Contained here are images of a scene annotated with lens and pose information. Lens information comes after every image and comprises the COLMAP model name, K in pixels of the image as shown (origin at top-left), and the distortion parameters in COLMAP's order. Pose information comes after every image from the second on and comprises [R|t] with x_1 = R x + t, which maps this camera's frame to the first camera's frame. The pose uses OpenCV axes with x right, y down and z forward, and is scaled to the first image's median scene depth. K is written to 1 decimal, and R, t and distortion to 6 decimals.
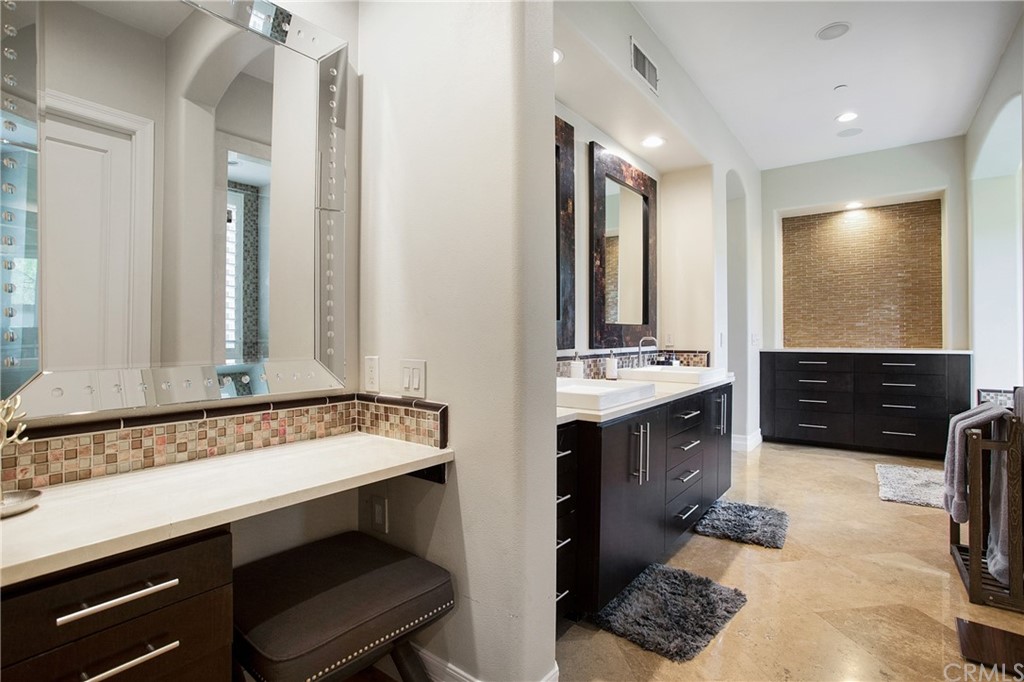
lens RADIAL K [[508.8, 0, 505.8], [0, 508.8, 331.8], [0, 0, 1]] dist [-0.026771, 0.000794]
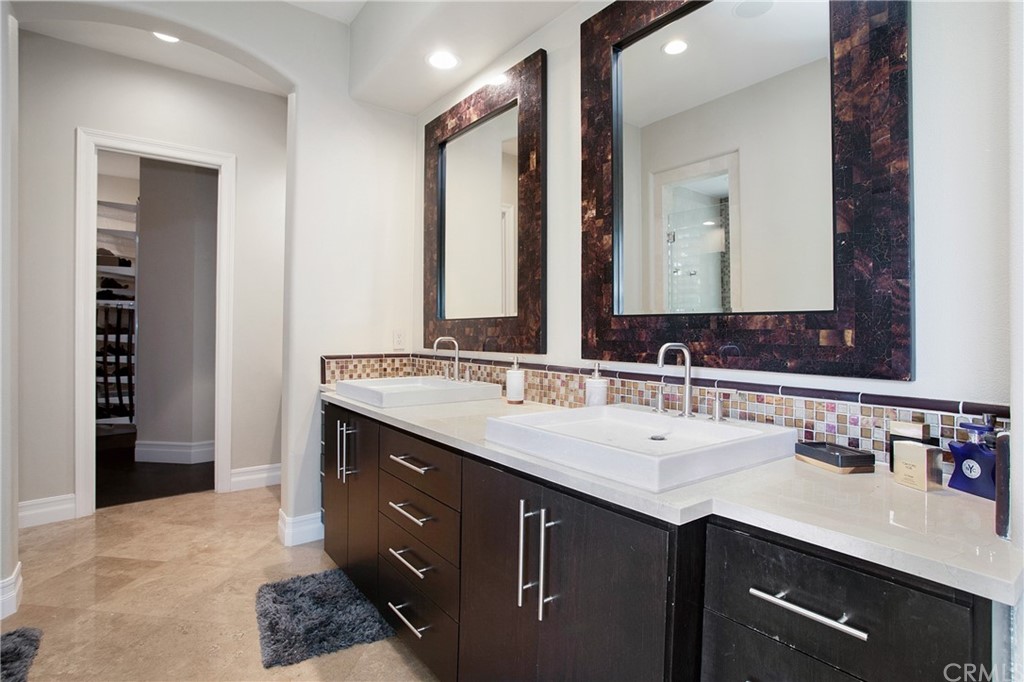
lens RADIAL K [[508.8, 0, 506.0], [0, 508.8, 339.7], [0, 0, 1]] dist [-0.026771, 0.000794]
pose [[-0.270078, -0.004476, -0.962828, 0.779244], [-0.015824, 0.999875, -0.000210, 0.012159], [0.962708, 0.015179, -0.270115, 1.073742]]
